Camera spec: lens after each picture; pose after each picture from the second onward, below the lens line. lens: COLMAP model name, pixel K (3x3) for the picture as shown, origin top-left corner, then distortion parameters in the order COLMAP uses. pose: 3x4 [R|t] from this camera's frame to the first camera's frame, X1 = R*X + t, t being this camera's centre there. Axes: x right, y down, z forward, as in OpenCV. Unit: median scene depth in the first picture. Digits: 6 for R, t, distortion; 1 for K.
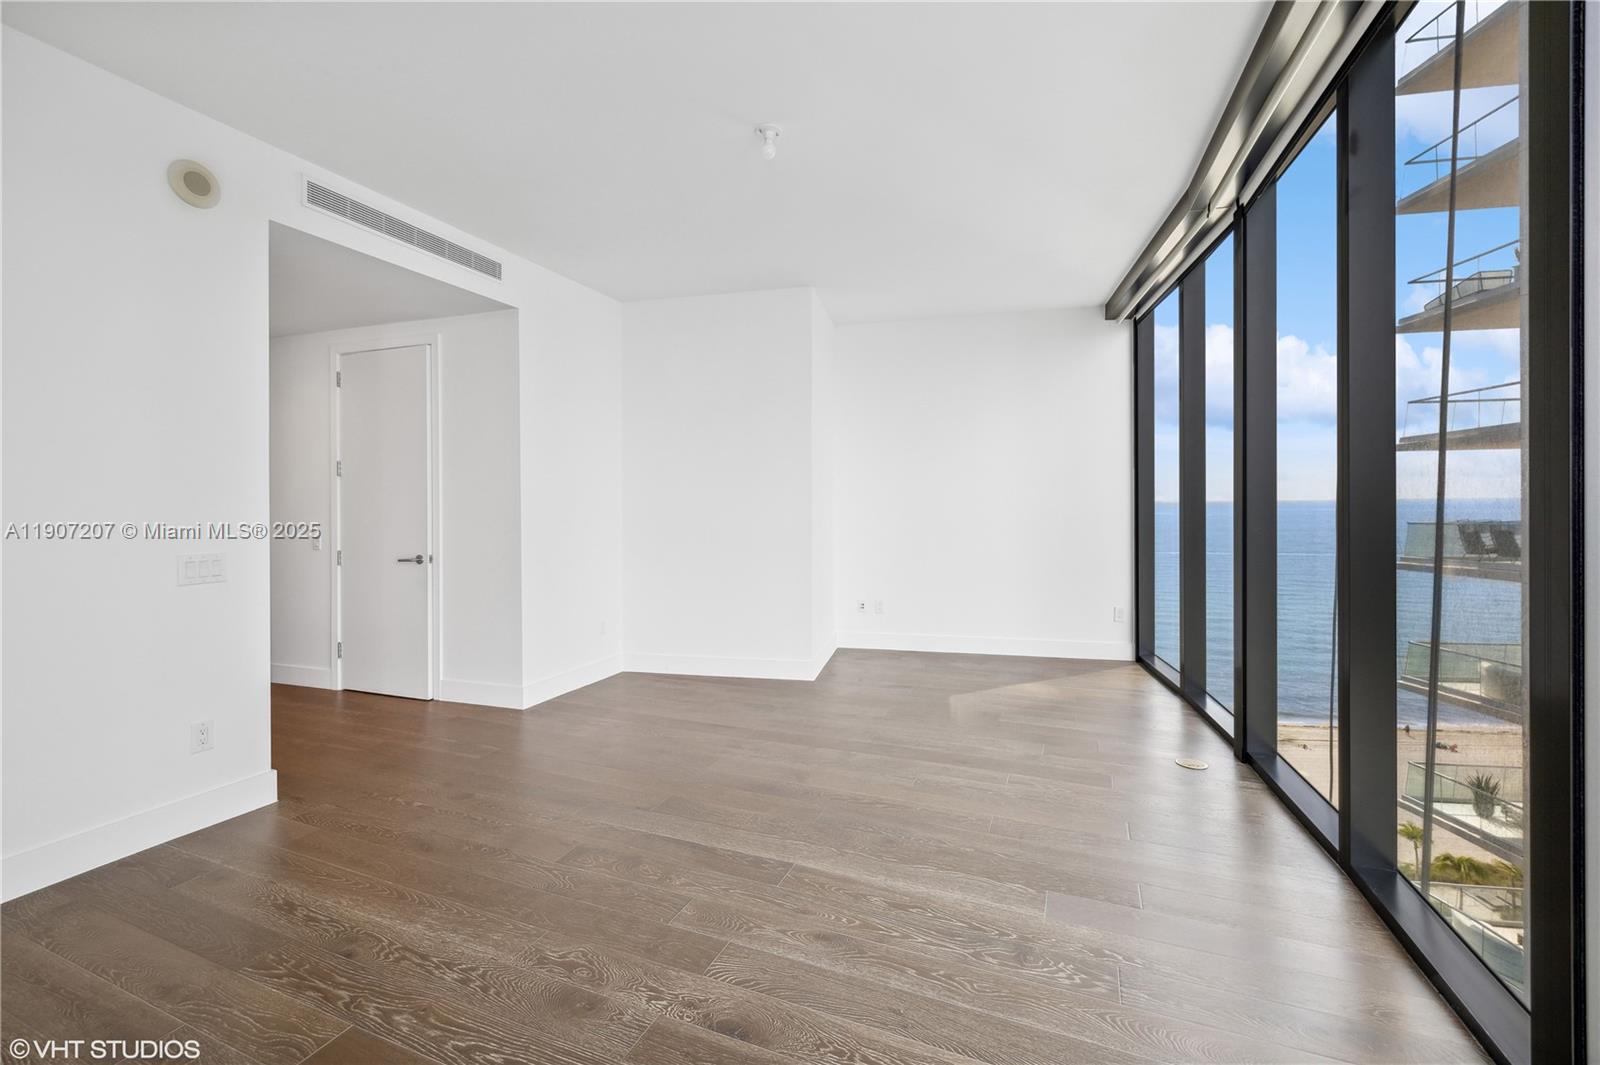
lens RADIAL K [[694.9, 0, 792.9], [0, 694.9, 509.0], [0, 0, 1]] dist [0.004977, 0.000164]
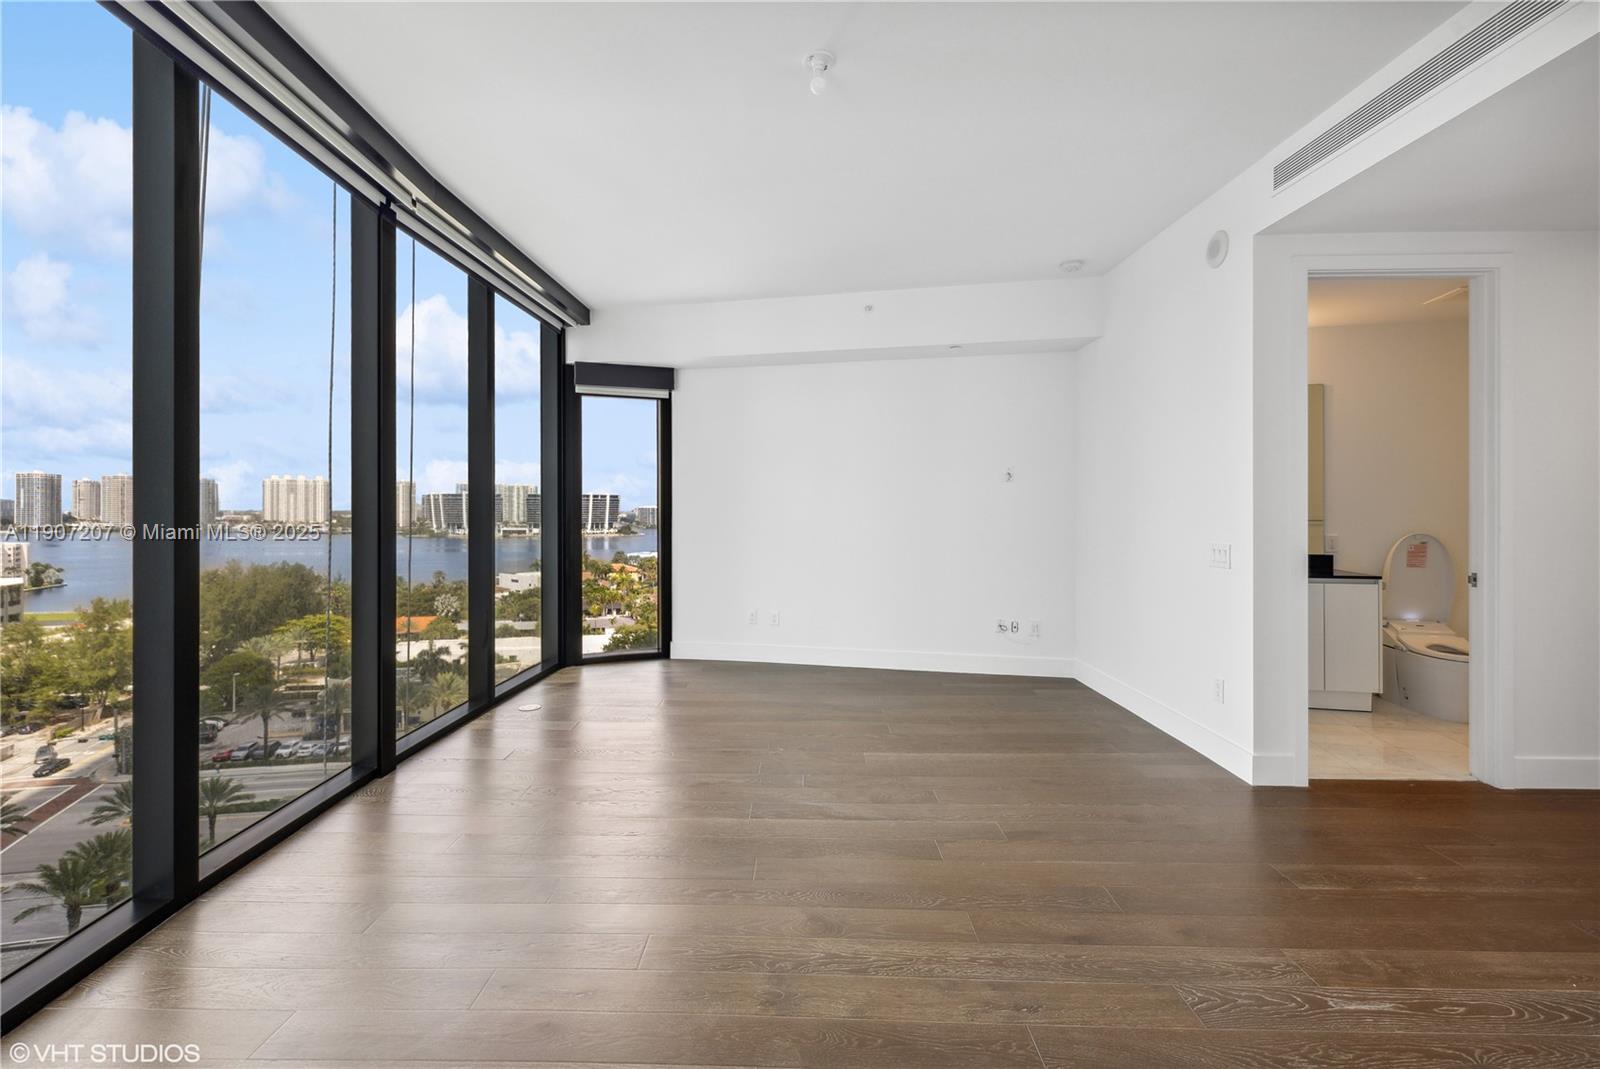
lens RADIAL K [[694.9, 0, 792.9], [0, 694.9, 511.0], [0, 0, 1]] dist [0.004977, 0.000164]
pose [[-0.924843, 0.012073, -0.380157, 0.285753], [0.009841, 0.999921, 0.007815, -0.010448], [0.380222, 0.003487, -0.924889, 1.609139]]
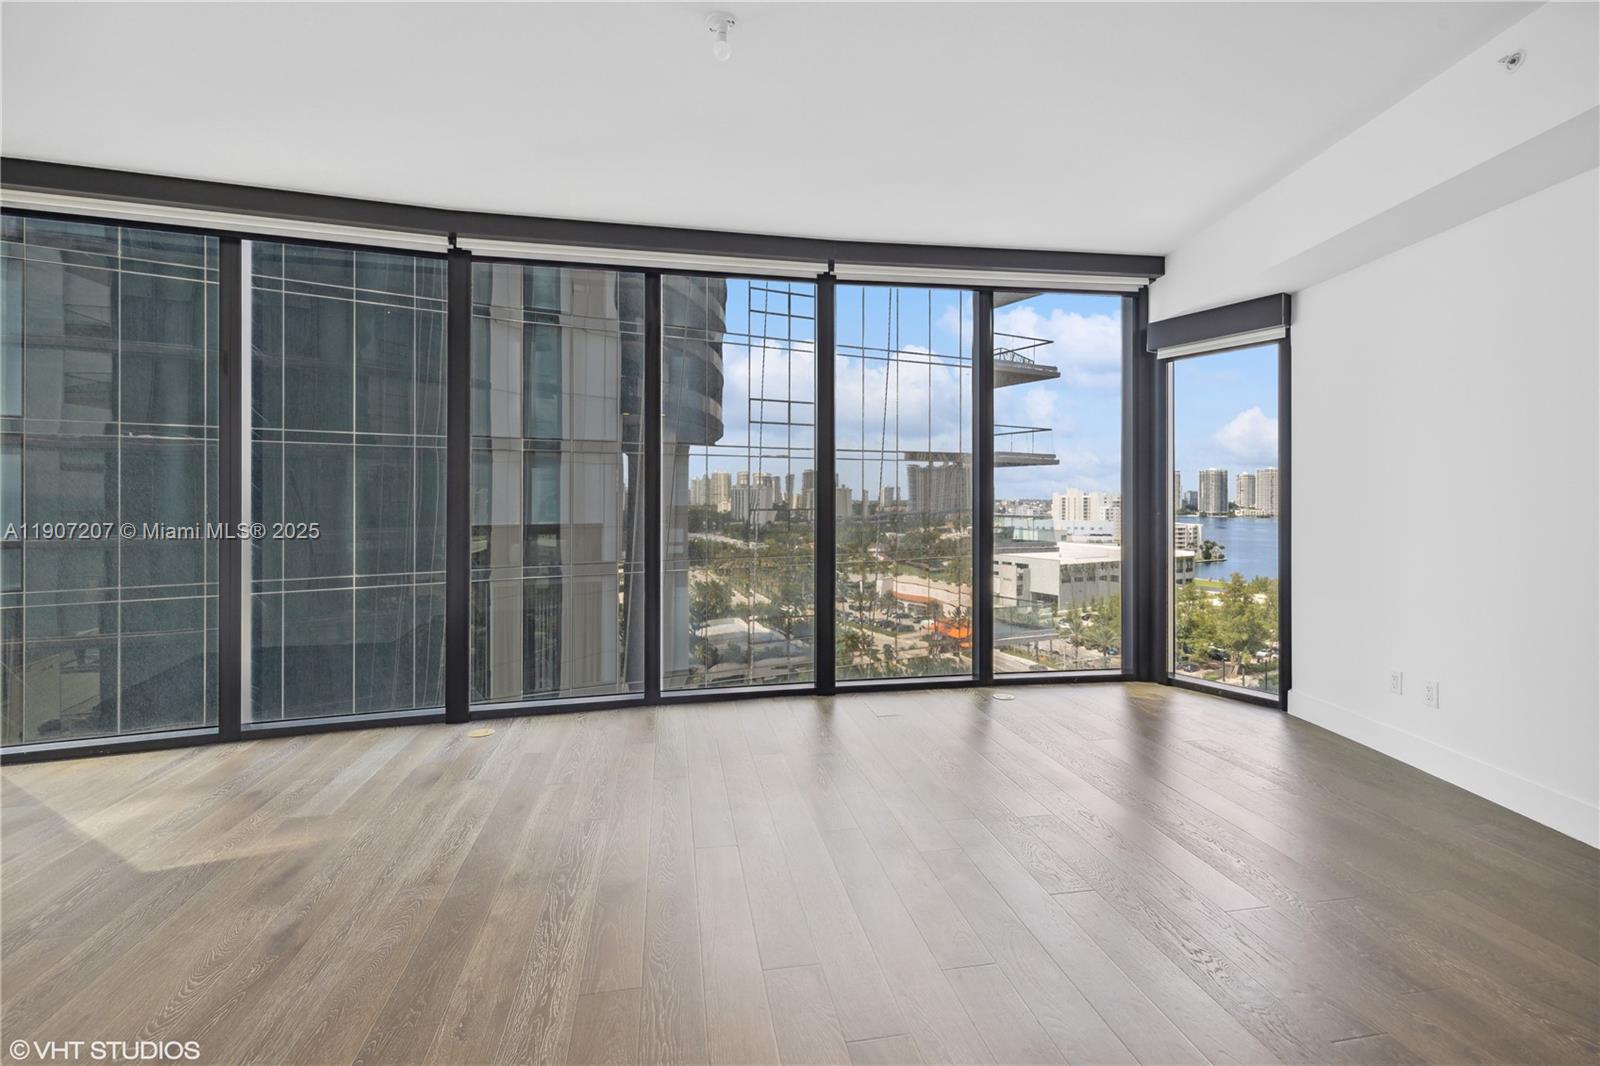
lens RADIAL K [[696.6, 0, 790.9], [0, 696.6, 498.1], [0, 0, 1]] dist [-0.000971, -0.000107]
pose [[-0.548345, 0.010046, 0.836192, -0.666958], [0.005800, 0.999949, -0.008210, 0.002101], [-0.836232, 0.000348, -0.548376, 1.247312]]
